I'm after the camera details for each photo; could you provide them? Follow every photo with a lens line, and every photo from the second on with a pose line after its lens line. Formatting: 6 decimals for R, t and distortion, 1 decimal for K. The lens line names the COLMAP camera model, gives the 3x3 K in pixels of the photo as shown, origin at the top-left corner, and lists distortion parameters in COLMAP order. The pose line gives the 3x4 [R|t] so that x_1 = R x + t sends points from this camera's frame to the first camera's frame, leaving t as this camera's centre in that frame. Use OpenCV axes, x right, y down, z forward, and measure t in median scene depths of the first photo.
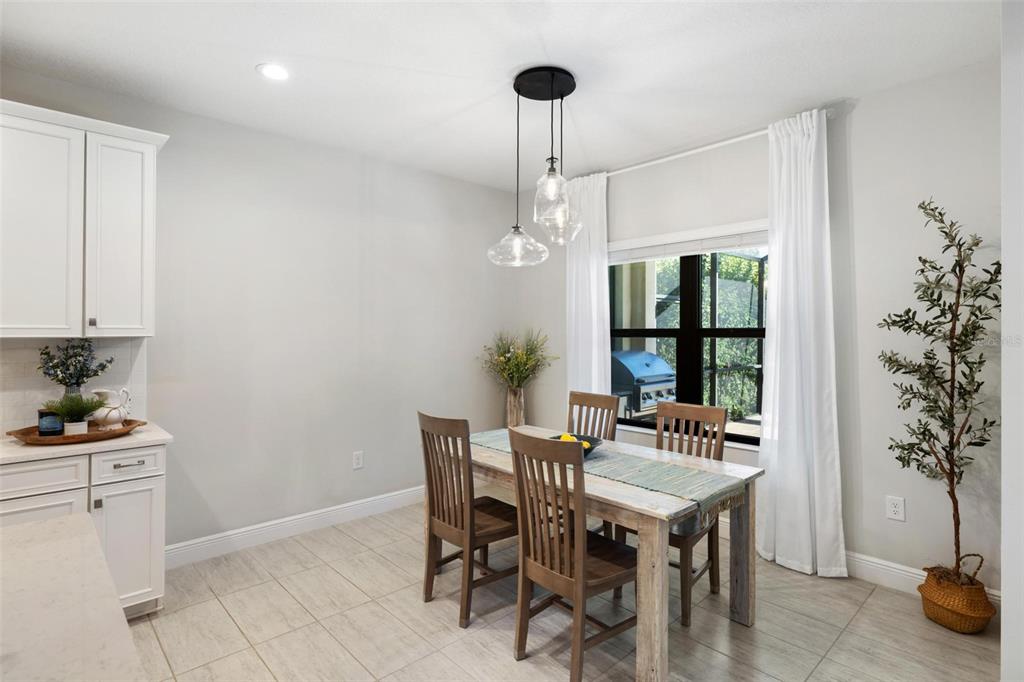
lens RADIAL K [[520.0, 0, 515.5], [0, 520.0, 330.6], [0, 0, 1]] dist [-0.001274, 0.000175]
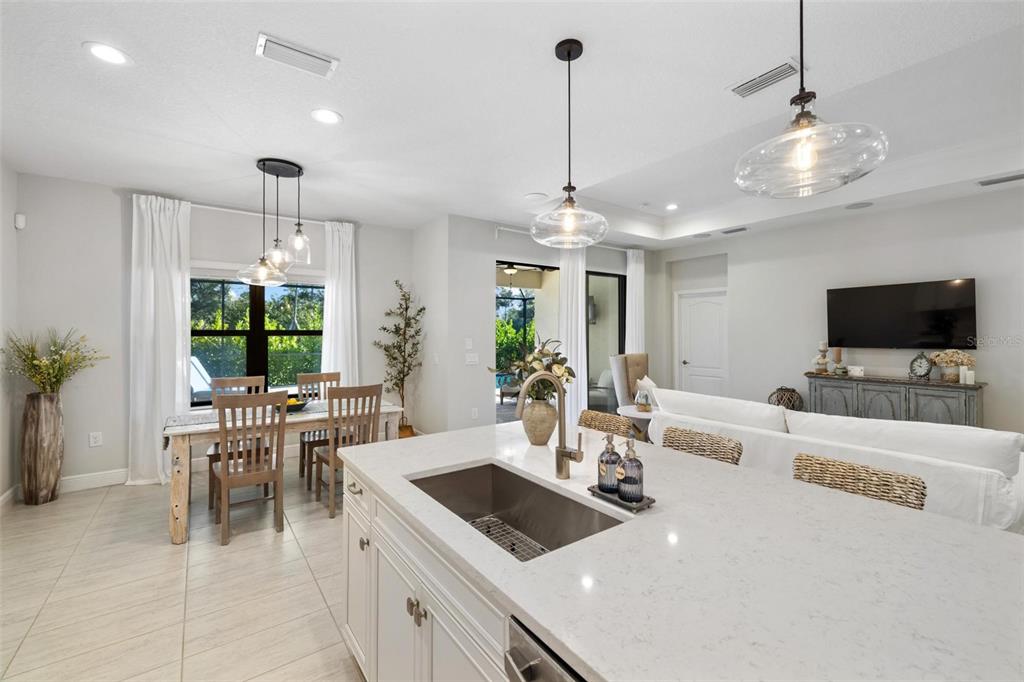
lens RADIAL K [[444.6, 0, 515.1], [0, 444.6, 328.6], [0, 0, 1]] dist [0.001398, 0.000418]
pose [[0.115250, 0.007020, 0.993312, -1.118713], [-0.001719, 0.999975, -0.006868, -0.000753], [-0.993335, -0.000916, 0.115259, 0.165585]]
